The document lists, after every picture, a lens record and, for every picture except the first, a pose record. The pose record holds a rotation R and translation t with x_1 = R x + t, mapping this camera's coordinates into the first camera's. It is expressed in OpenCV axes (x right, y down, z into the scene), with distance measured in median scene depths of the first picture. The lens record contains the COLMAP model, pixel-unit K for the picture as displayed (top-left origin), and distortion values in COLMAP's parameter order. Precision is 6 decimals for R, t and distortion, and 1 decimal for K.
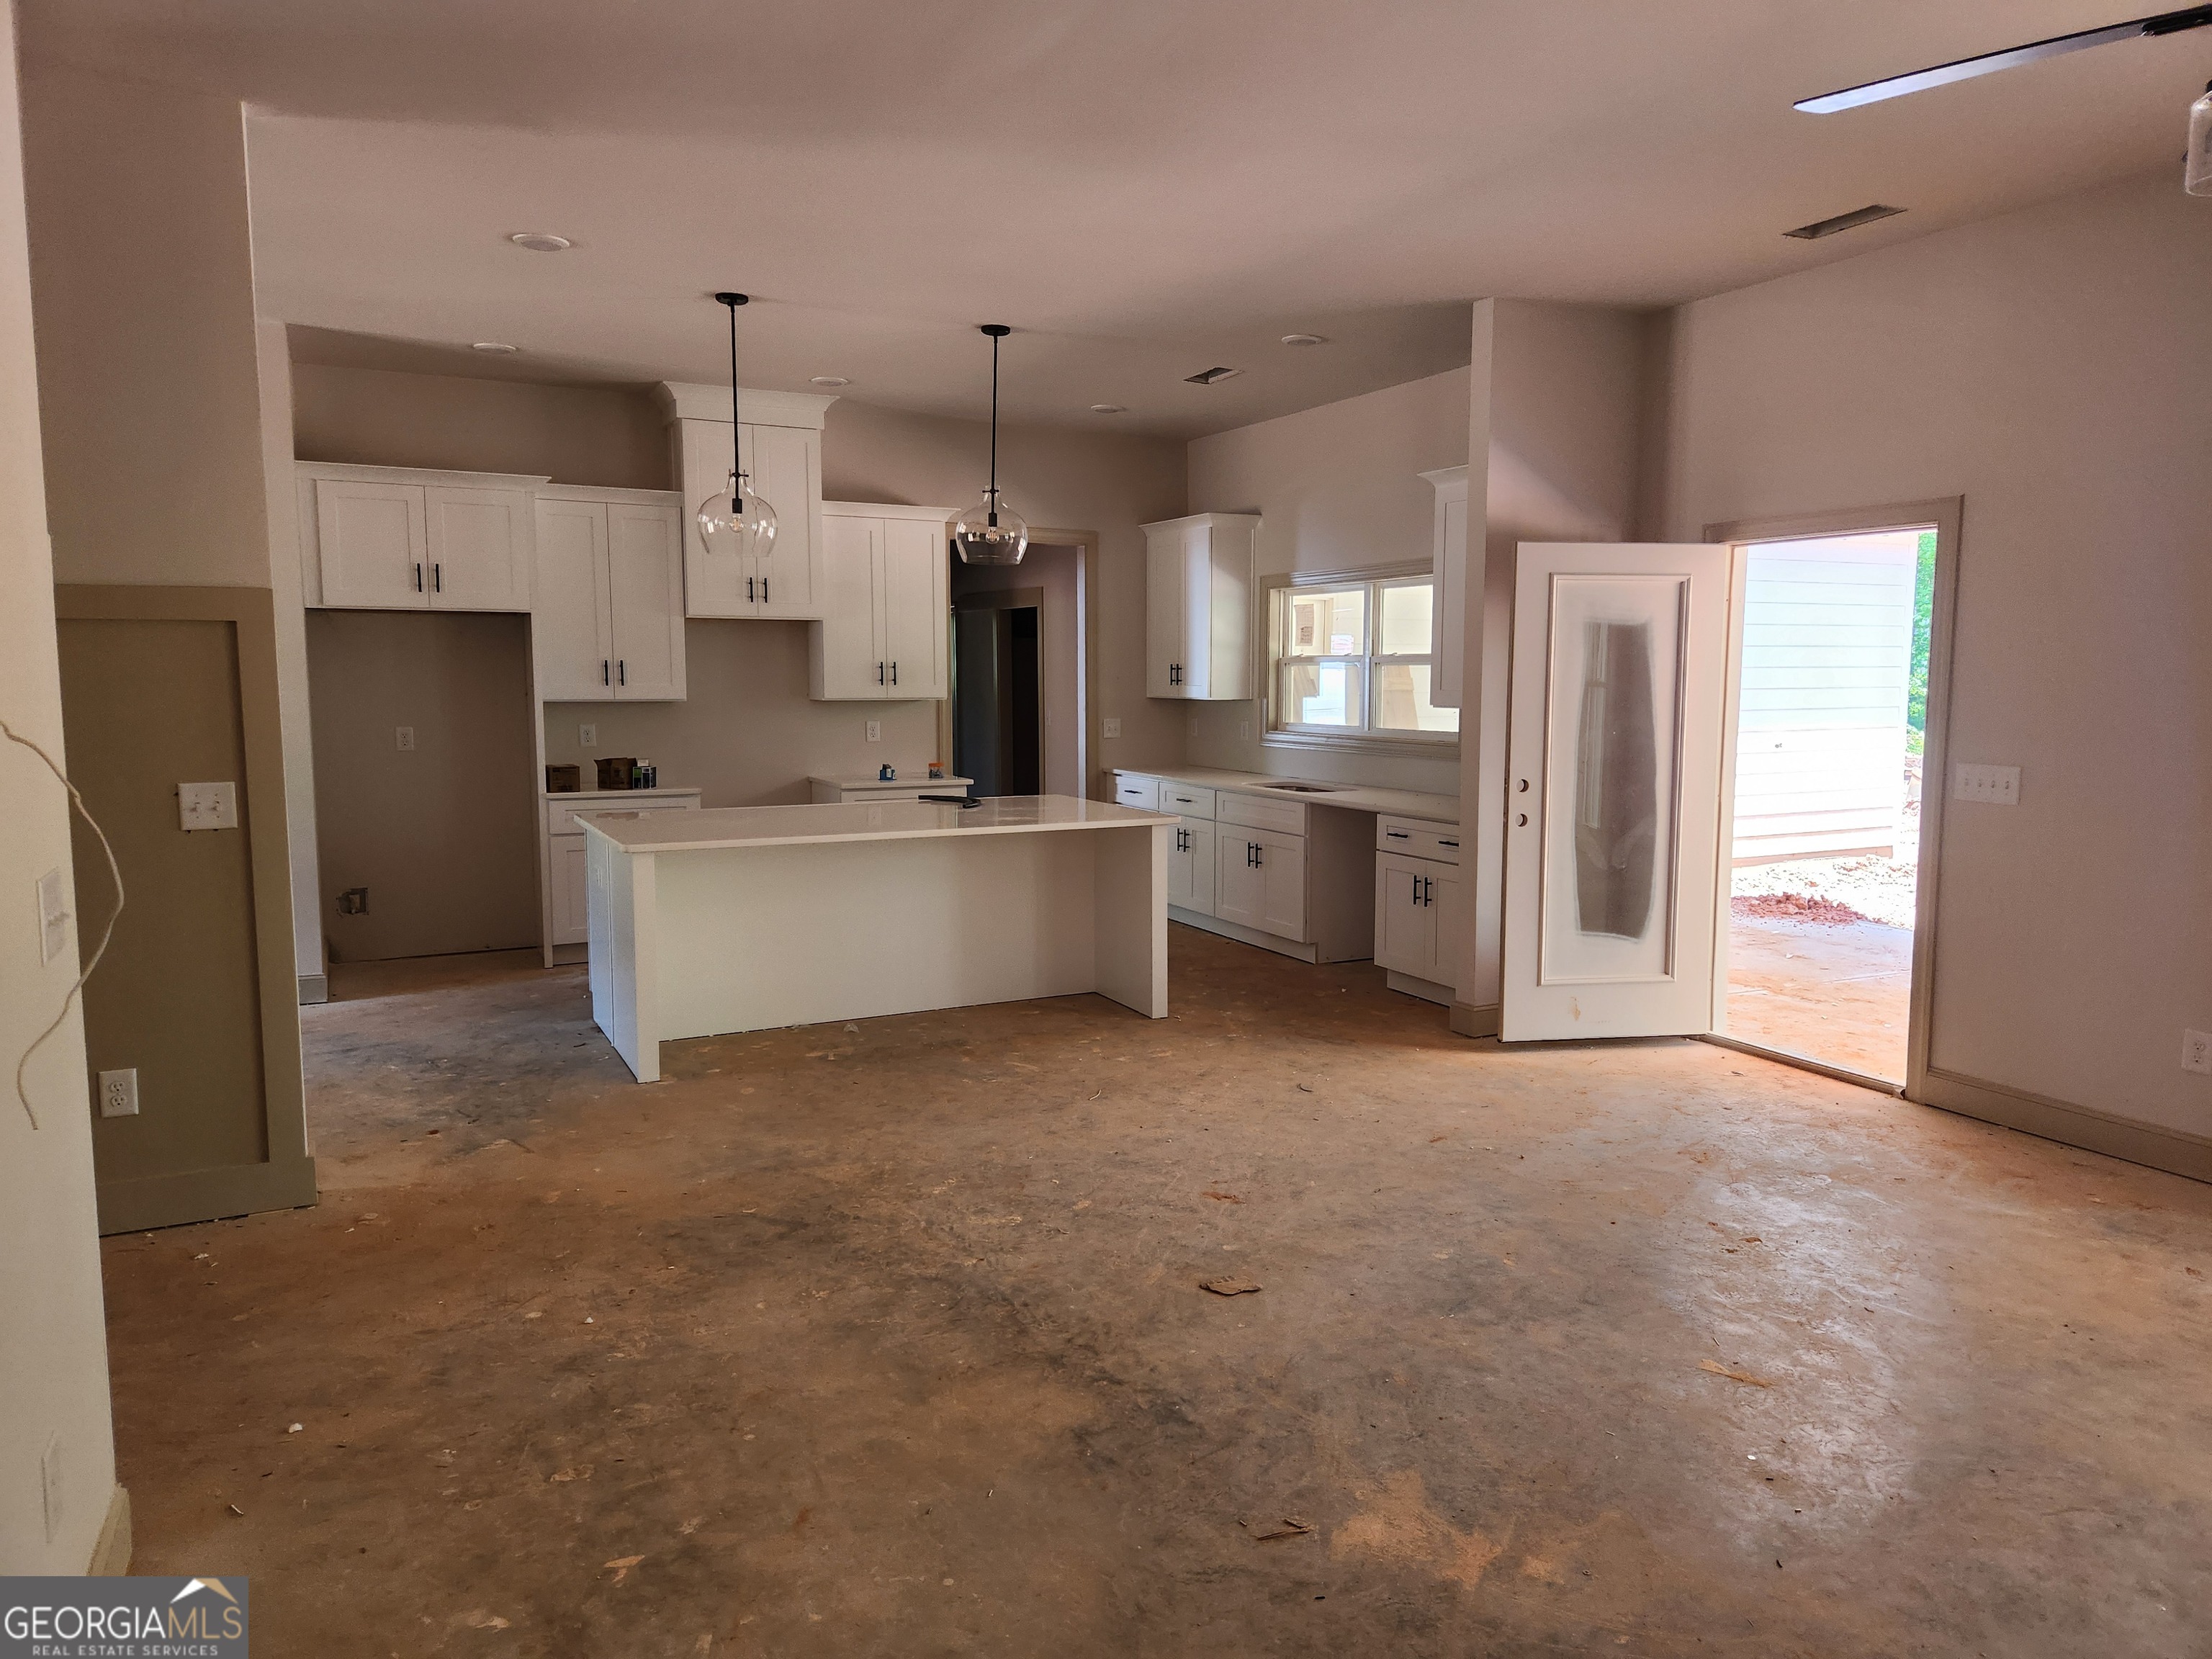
lens RADIAL K [[1476.0, 0, 1133.4], [0, 1476.0, 814.9], [0, 0, 1]] dist [-0.007186, -0.004613]
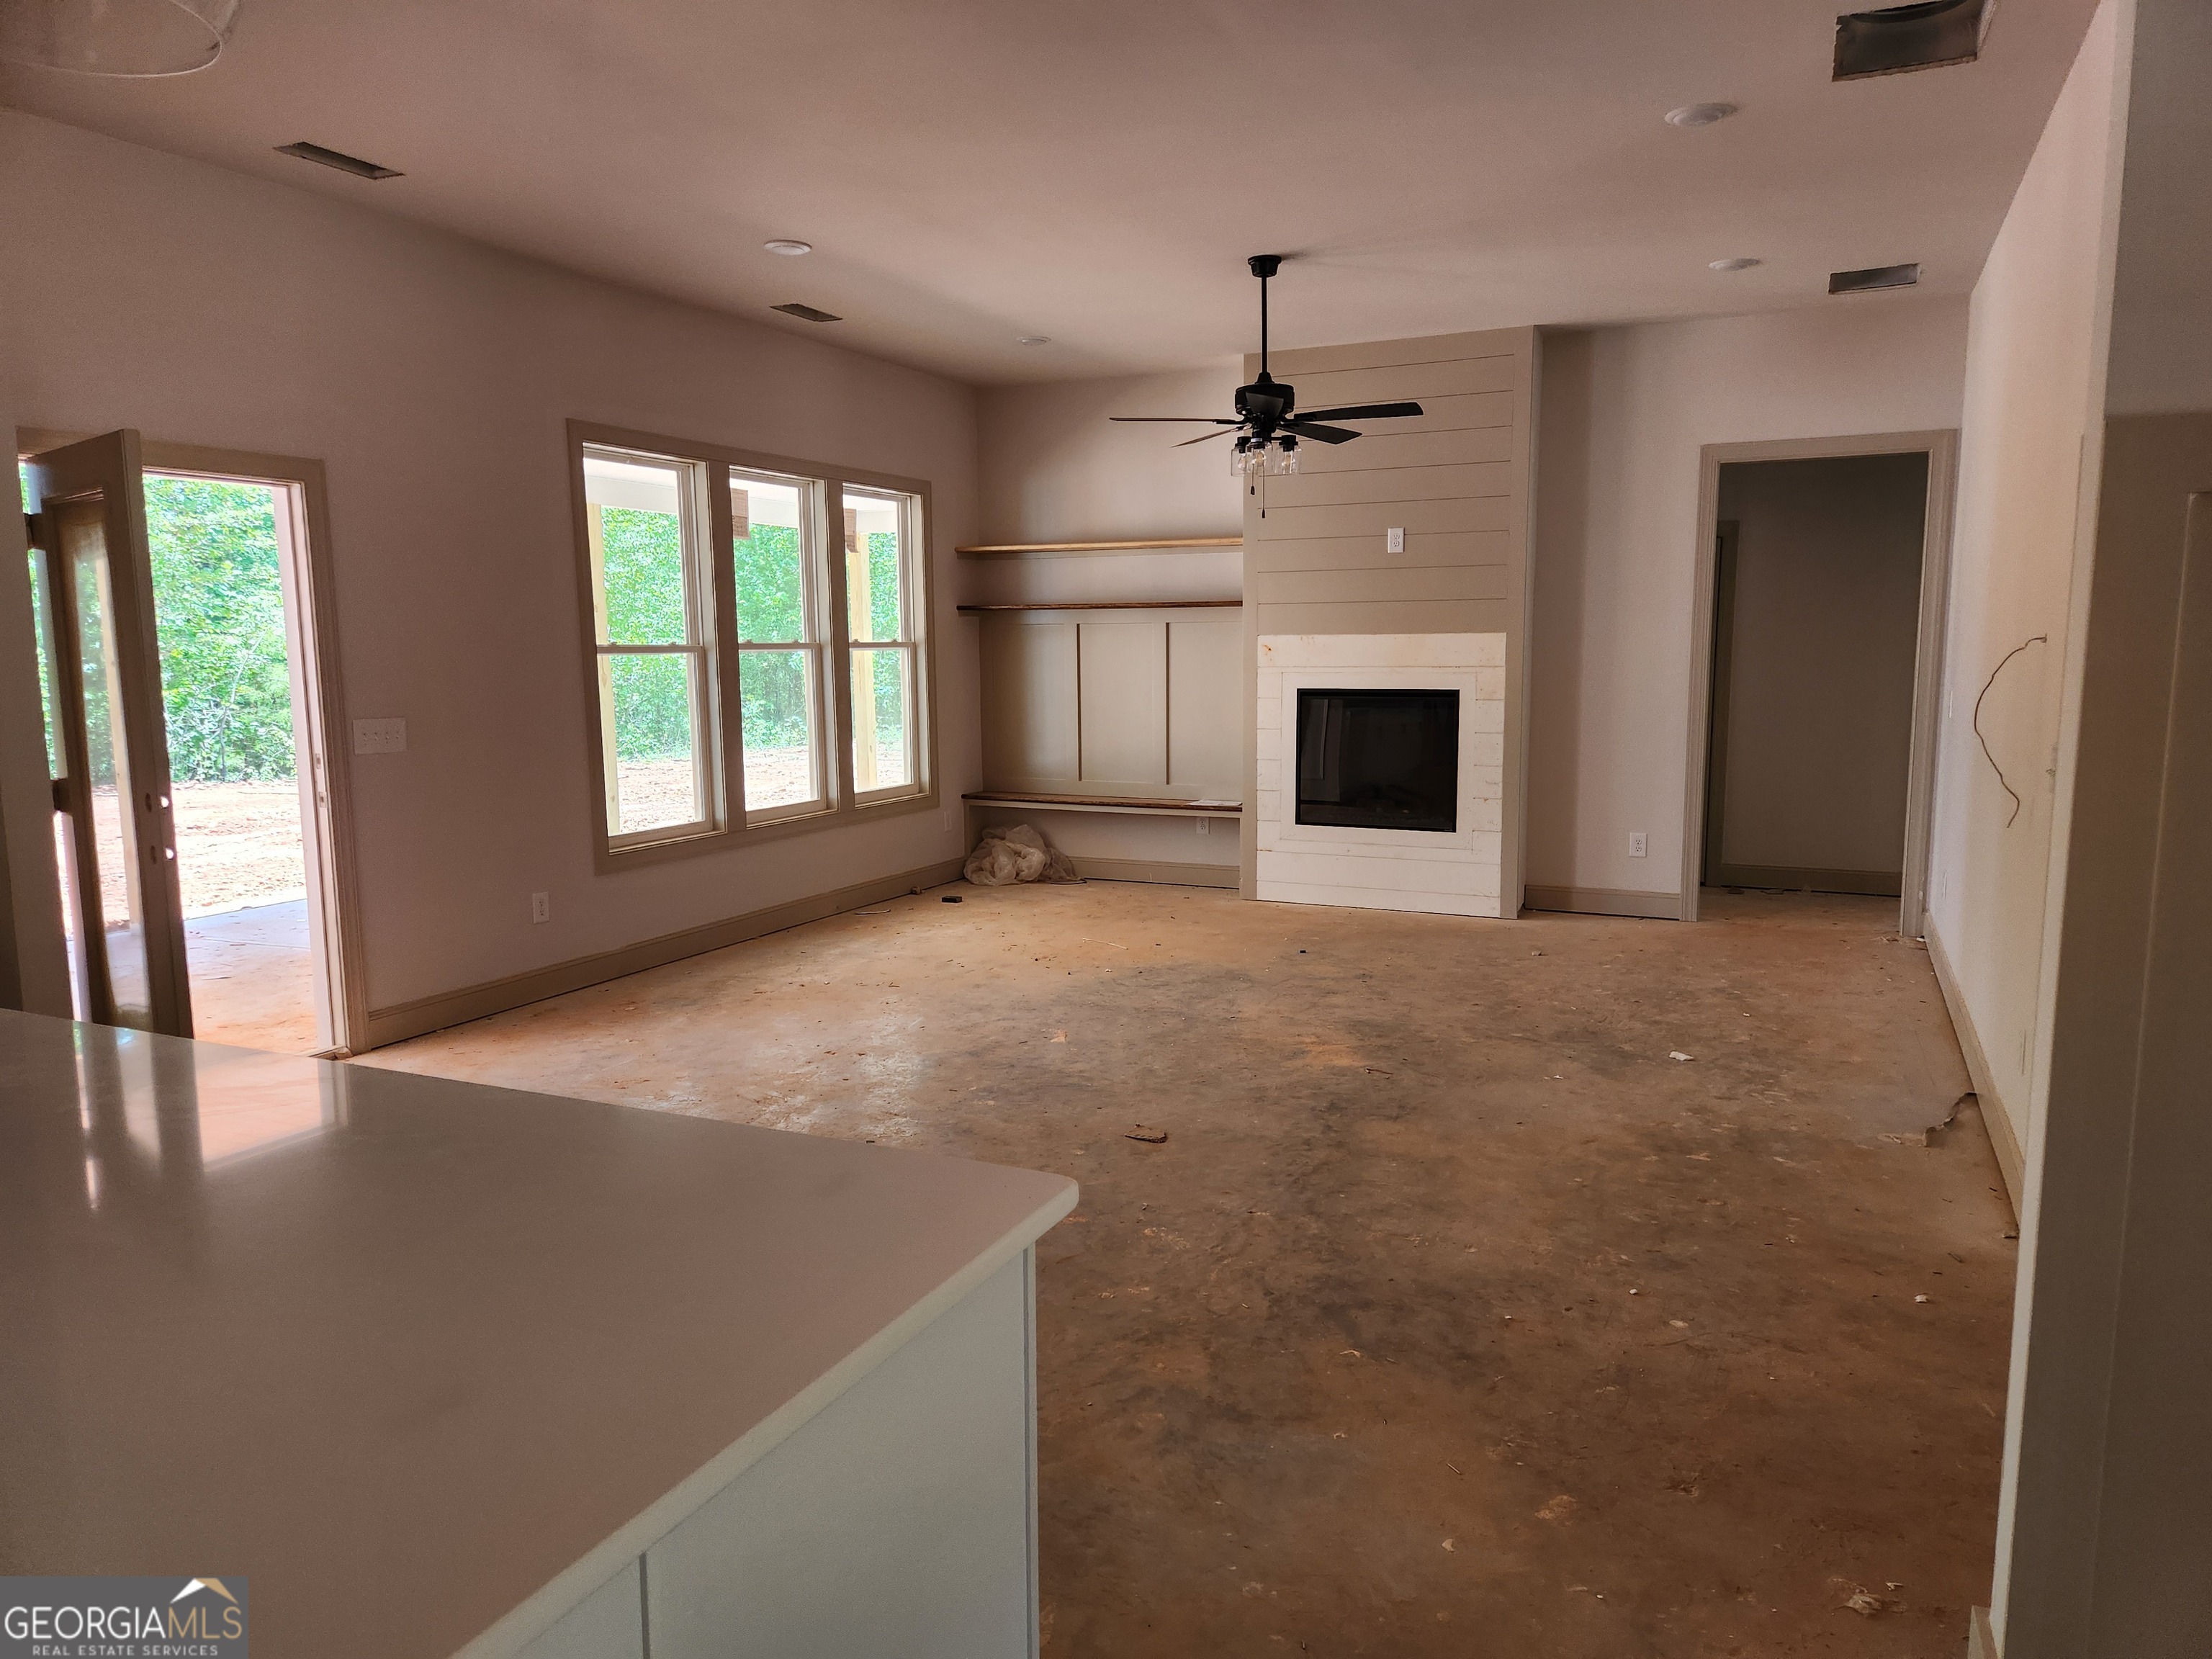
lens RADIAL K [[1476.0, 0, 1133.4], [0, 1476.0, 814.9], [0, 0, 1]] dist [-0.007186, -0.004613]
pose [[-0.607279, -0.100342, 0.788127, -0.924403], [0.089473, 0.977044, 0.193337, -0.184558], [-0.789435, 0.187926, -0.584360, 1.807399]]
